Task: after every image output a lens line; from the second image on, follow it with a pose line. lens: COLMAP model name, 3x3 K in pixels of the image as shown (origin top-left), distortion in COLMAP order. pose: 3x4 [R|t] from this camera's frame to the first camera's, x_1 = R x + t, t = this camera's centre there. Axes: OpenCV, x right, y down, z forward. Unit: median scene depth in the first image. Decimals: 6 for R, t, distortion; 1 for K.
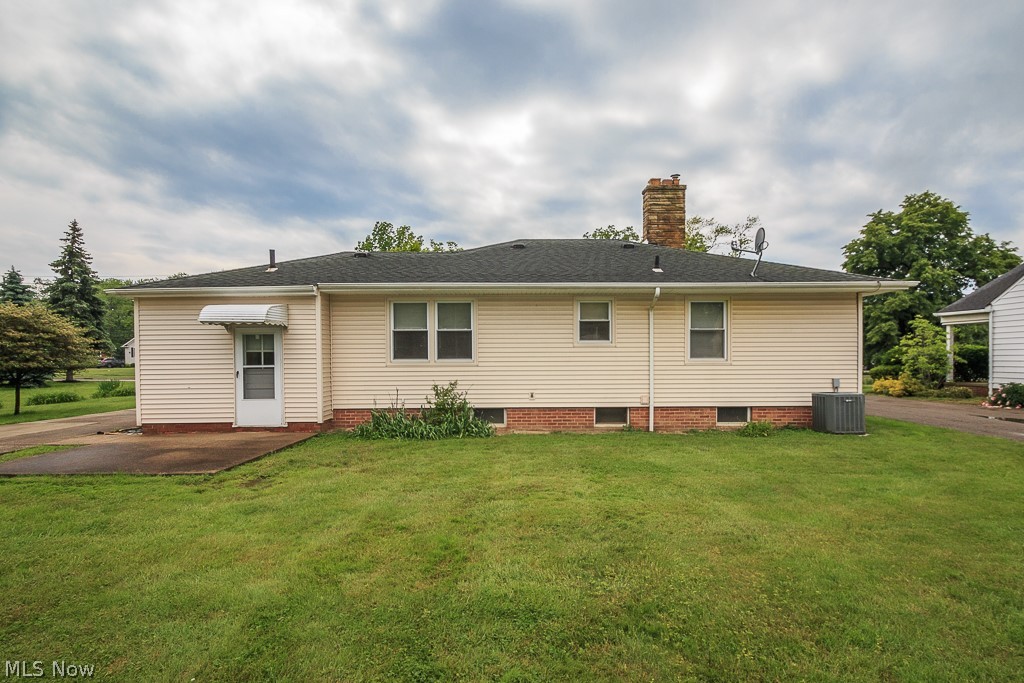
lens RADIAL K [[509.8, 0, 514.2], [0, 509.8, 368.1], [0, 0, 1]] dist [0.001988, -0.012111]
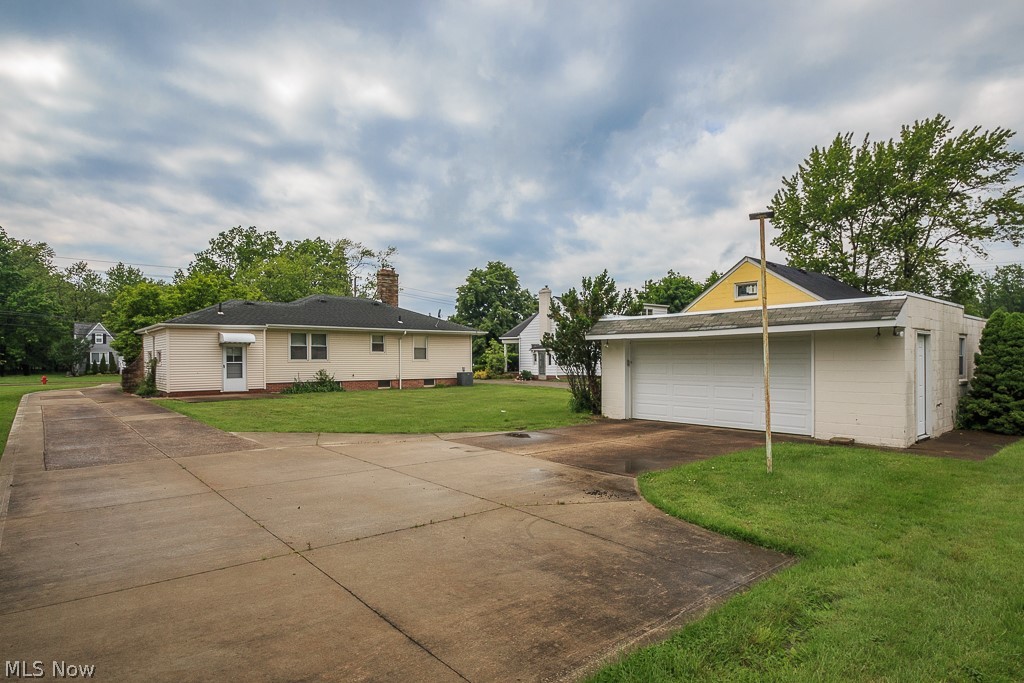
lens RADIAL K [[553.7, 0, 512.9], [0, 553.7, 362.2], [0, 0, 1]] dist [-0.000500, -0.000178]
pose [[0.771823, -0.000621, 0.635837, -0.978358], [0.011823, 0.999841, -0.013375, 0.036056], [-0.635728, 0.017841, 0.771707, -1.353070]]
